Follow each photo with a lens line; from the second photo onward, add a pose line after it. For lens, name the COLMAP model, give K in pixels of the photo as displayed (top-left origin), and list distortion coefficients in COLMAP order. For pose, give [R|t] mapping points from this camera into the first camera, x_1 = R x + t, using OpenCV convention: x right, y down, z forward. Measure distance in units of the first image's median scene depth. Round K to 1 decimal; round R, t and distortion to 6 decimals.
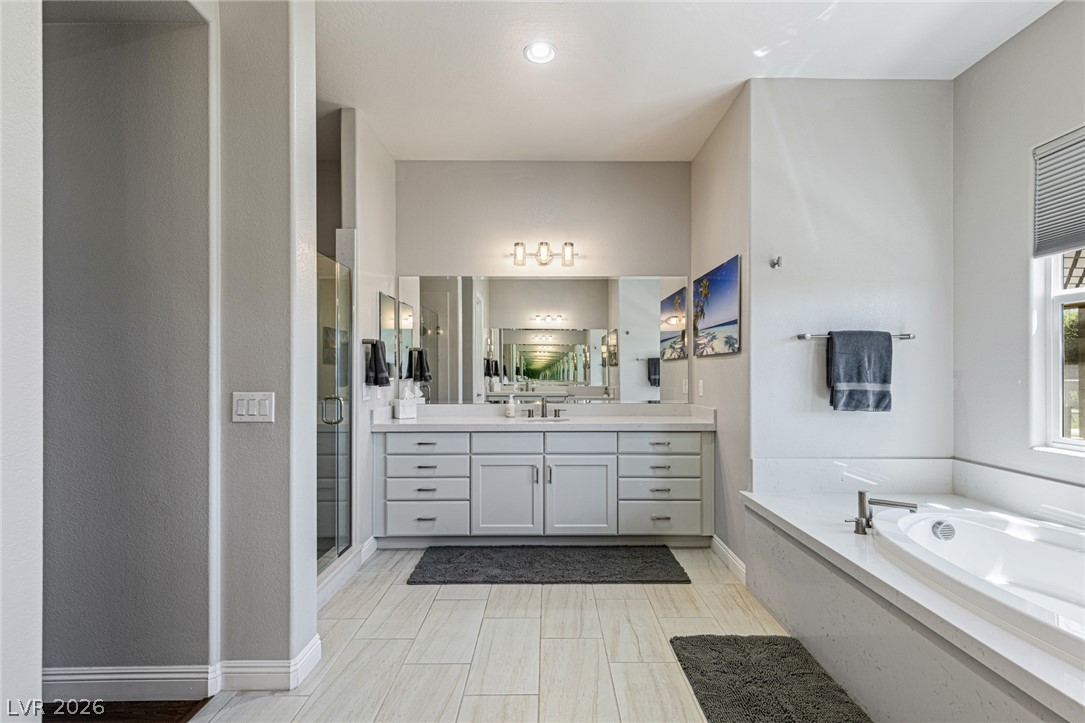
lens RADIAL K [[490.1, 0, 540.1], [0, 490.1, 364.3], [0, 0, 1]] dist [0.005330, -0.000331]
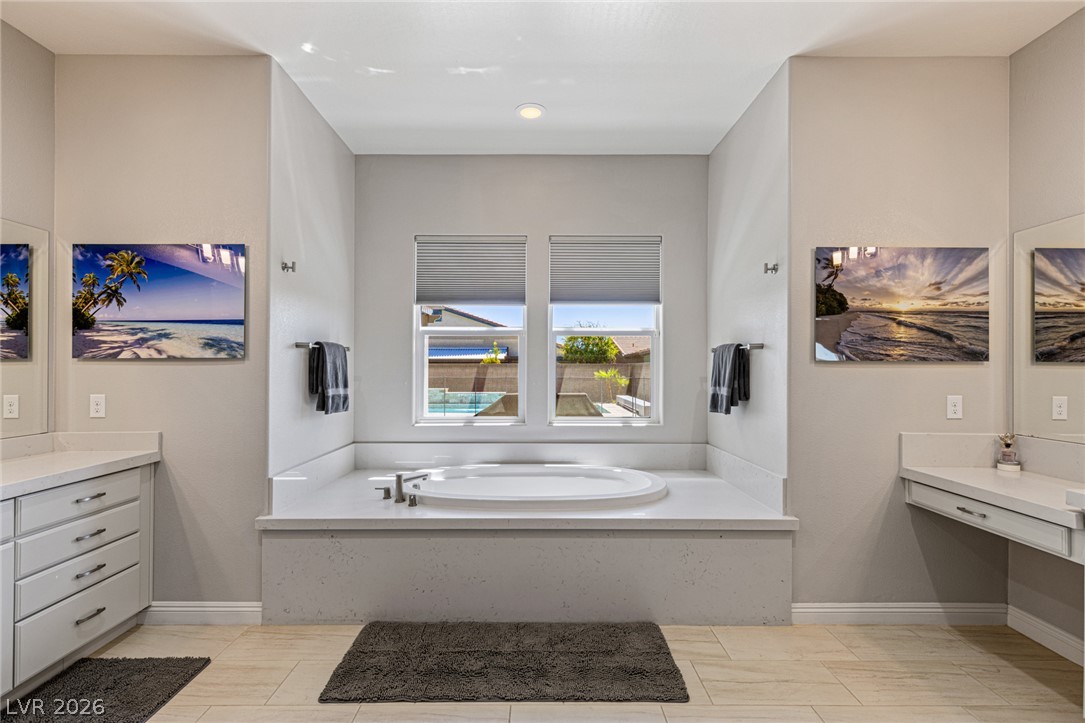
lens RADIAL K [[490.1, 0, 539.1], [0, 490.1, 364.4], [0, 0, 1]] dist [0.005330, -0.000331]
pose [[-0.010554, 0.007790, 0.999914, -0.396009], [-0.010258, 0.999916, -0.007899, -0.010996], [-0.999892, -0.010341, -0.010474, 0.430128]]
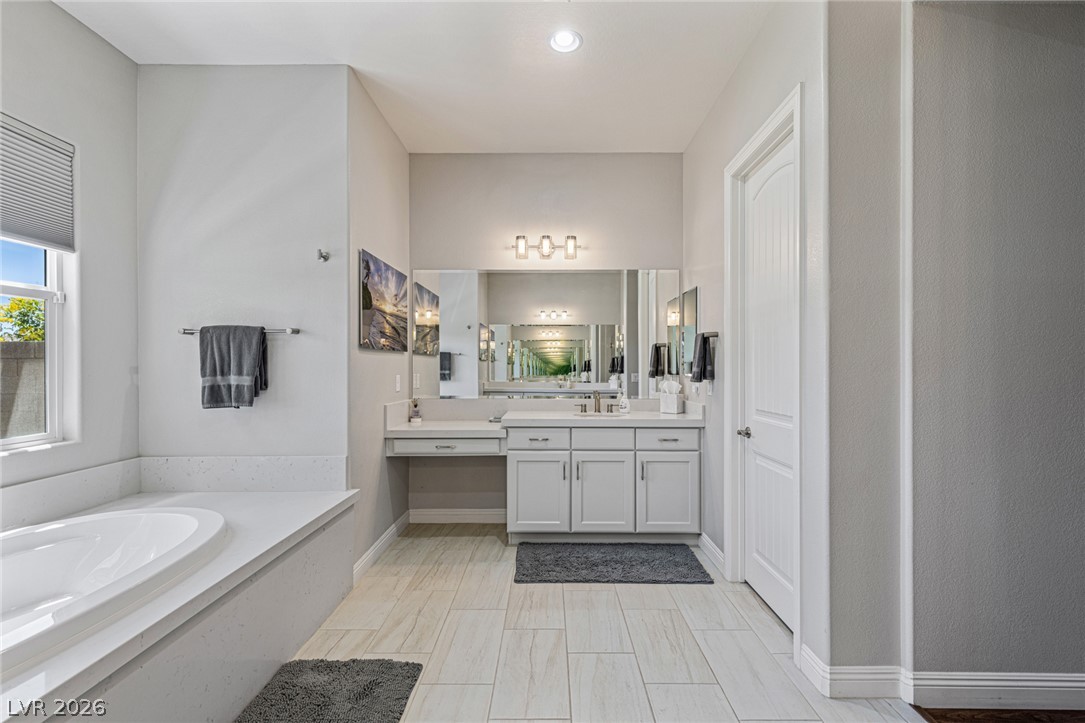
lens RADIAL K [[490.1, 0, 542.6], [0, 490.1, 366.9], [0, 0, 1]] dist [0.005330, -0.000331]
pose [[-0.999992, 0.002965, 0.002835, 0.023588], [0.002960, 0.999994, -0.001822, 0.008465], [-0.002840, -0.001814, -0.999994, 0.848802]]
